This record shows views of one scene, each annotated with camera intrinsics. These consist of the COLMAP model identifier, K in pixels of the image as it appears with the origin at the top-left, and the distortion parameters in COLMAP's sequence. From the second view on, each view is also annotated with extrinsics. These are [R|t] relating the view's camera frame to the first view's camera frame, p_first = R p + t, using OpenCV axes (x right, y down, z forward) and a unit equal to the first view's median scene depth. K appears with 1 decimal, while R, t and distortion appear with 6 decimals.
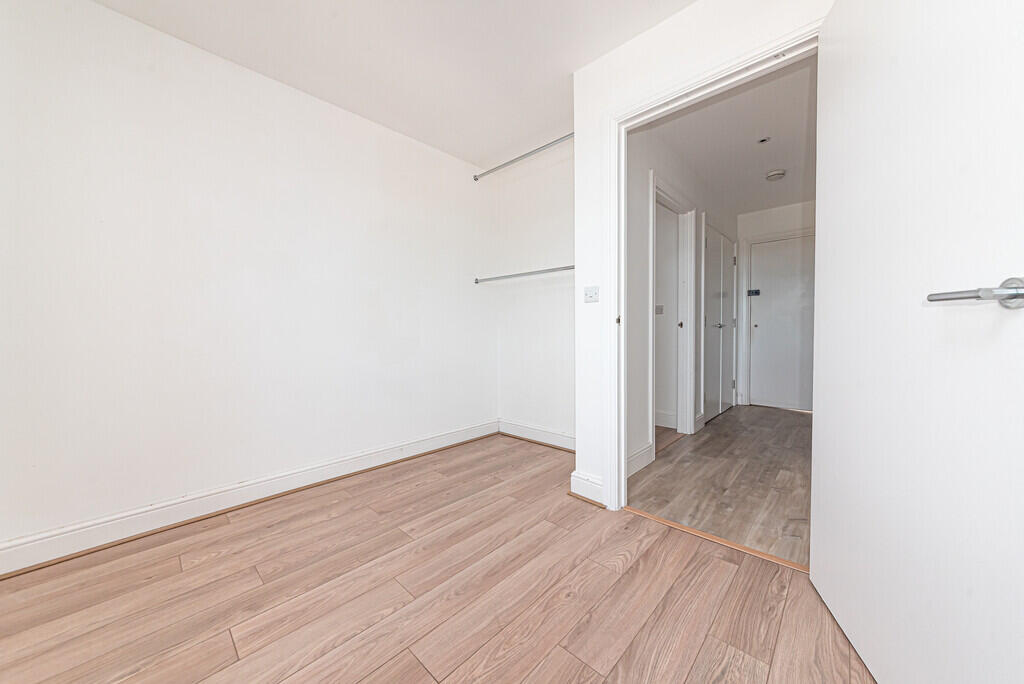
lens RADIAL K [[363.2, 0, 510.8], [0, 363.2, 339.4], [0, 0, 1]] dist [-0.003007, 0.001661]
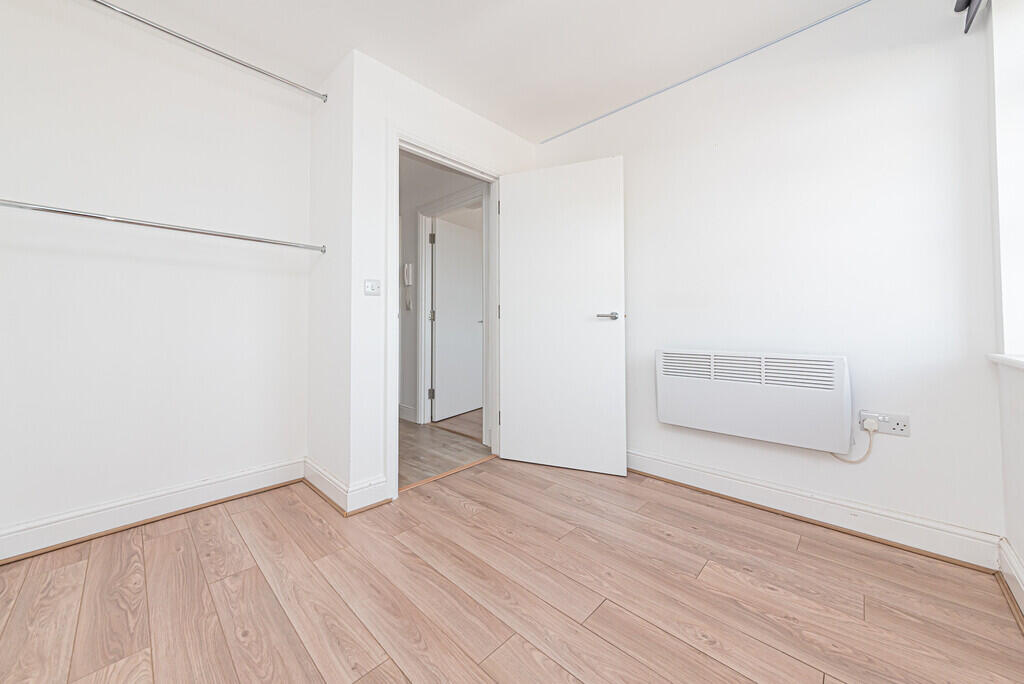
lens RADIAL K [[363.2, 0, 492.5], [0, 363.2, 323.1], [0, 0, 1]] dist [-0.003007, 0.001661]
pose [[0.038822, 0.015337, 0.999128, -0.825234], [0.027767, 0.999480, -0.016422, -0.010085], [-0.998860, 0.028380, 0.038376, 0.722558]]
